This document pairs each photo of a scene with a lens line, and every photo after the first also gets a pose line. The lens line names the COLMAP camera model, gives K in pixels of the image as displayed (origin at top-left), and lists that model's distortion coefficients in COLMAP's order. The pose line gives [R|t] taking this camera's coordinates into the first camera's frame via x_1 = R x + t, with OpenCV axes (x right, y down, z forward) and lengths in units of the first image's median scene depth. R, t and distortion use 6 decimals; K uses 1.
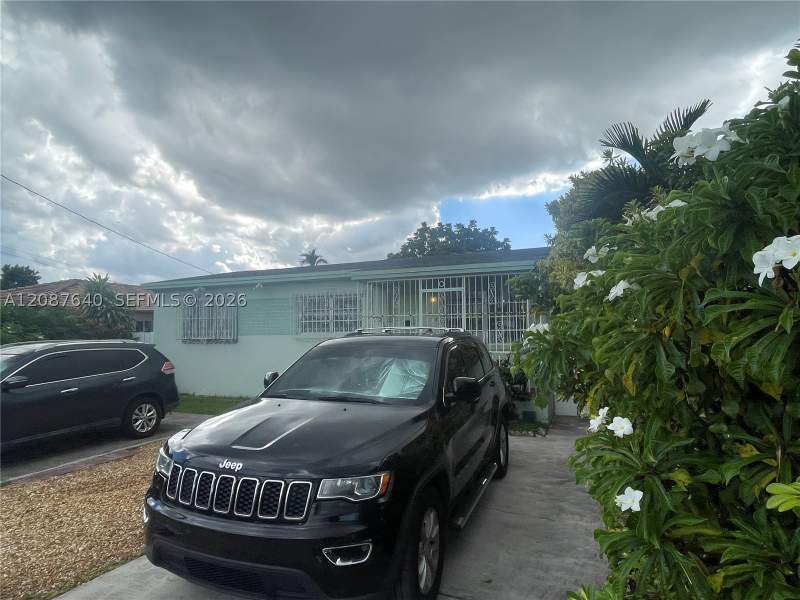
lens RADIAL K [[464.9, 0, 404.5], [0, 464.9, 297.5], [0, 0, 1]] dist [0.006125, -0.000310]
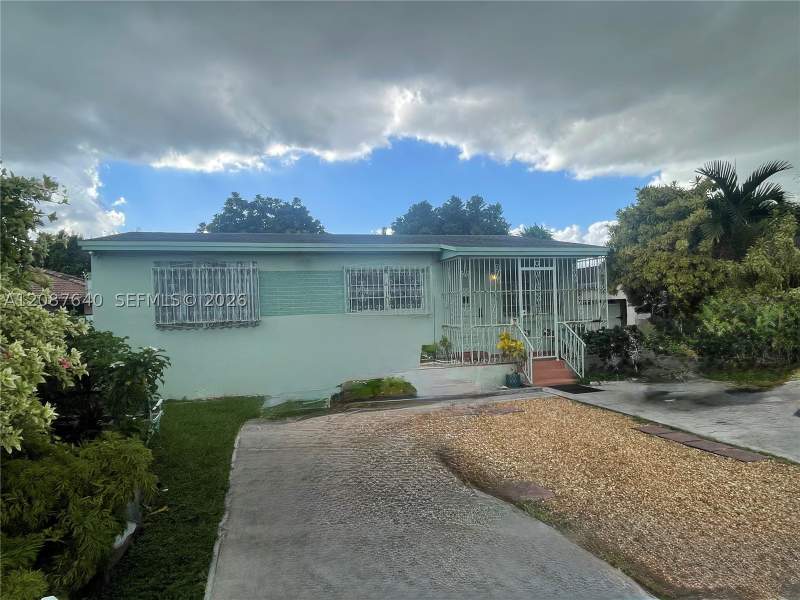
lens RADIAL K [[464.9, 0, 404.5], [0, 464.9, 304.5], [0, 0, 1]] dist [0.006125, -0.000310]
pose [[0.784674, -0.007997, 0.619857, -0.770712], [-0.022356, 0.998901, 0.041188, 0.027736], [-0.619506, -0.046176, 0.783633, 0.271154]]
